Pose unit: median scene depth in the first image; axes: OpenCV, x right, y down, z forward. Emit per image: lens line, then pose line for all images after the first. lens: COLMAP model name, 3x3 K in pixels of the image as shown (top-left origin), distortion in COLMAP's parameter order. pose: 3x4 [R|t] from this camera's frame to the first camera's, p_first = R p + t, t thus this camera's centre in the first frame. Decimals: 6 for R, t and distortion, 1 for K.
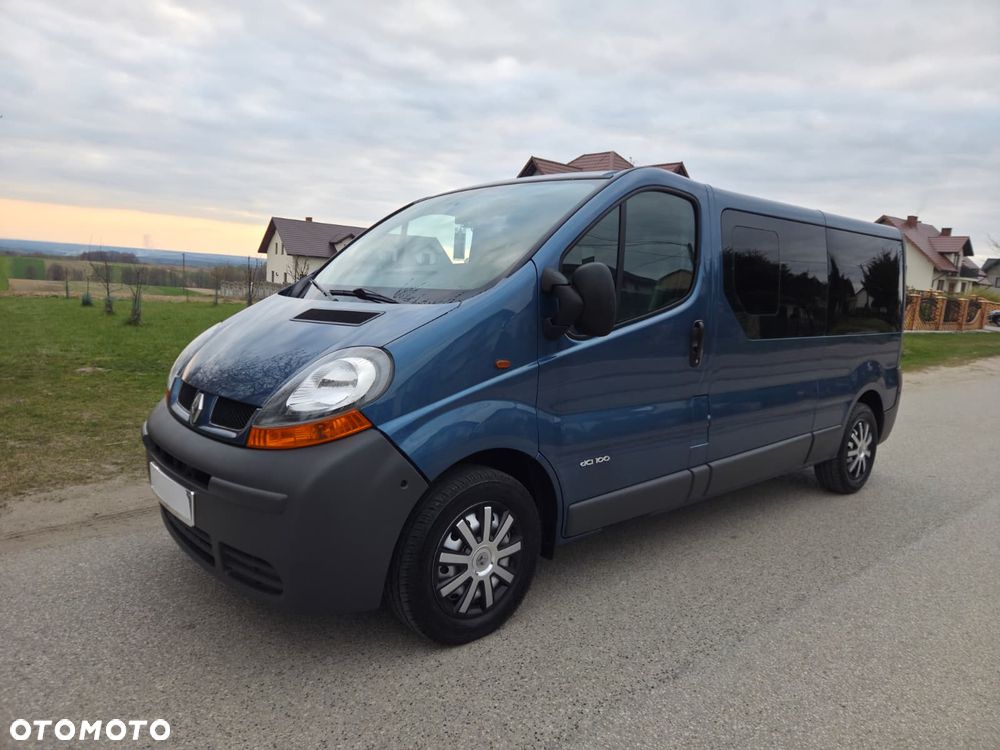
lens RADIAL K [[666.6, 0, 502.7], [0, 666.6, 385.9], [0, 0, 1]] dist [0.073860, -0.056930]
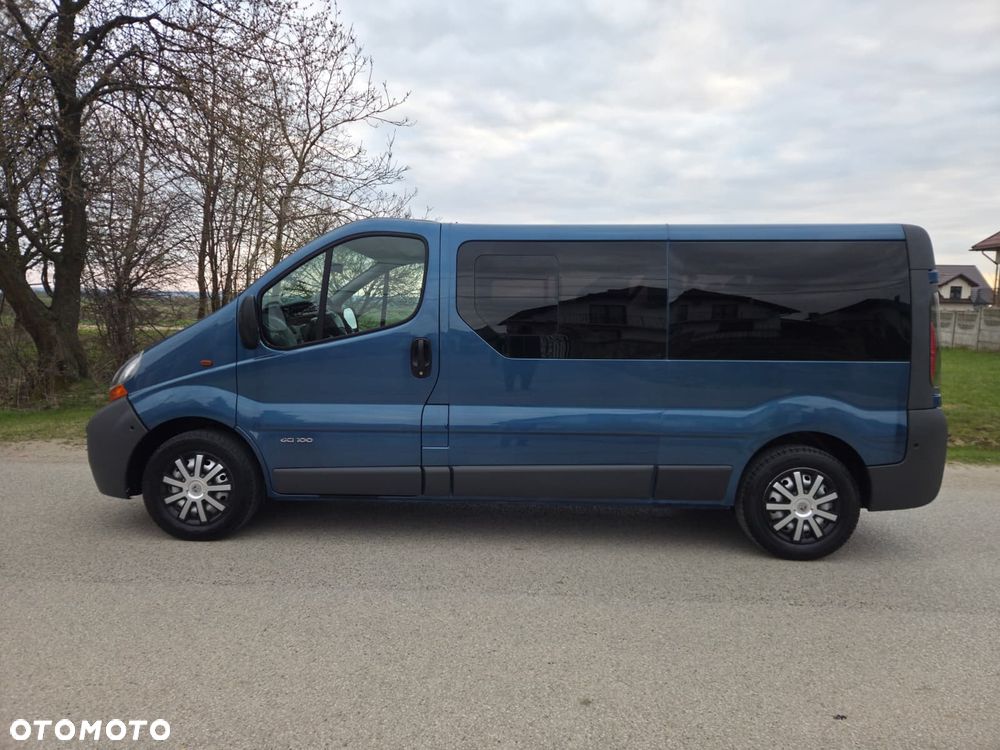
lens RADIAL K [[666.6, 0, 507.5], [0, 666.6, 405.7], [0, 0, 1]] dist [0.073860, -0.056930]
pose [[0.729190, 0.051990, -0.682334, 1.074936], [-0.079287, 0.996813, -0.008780, 0.015964], [0.679703, 0.060502, 0.730988, 0.228786]]
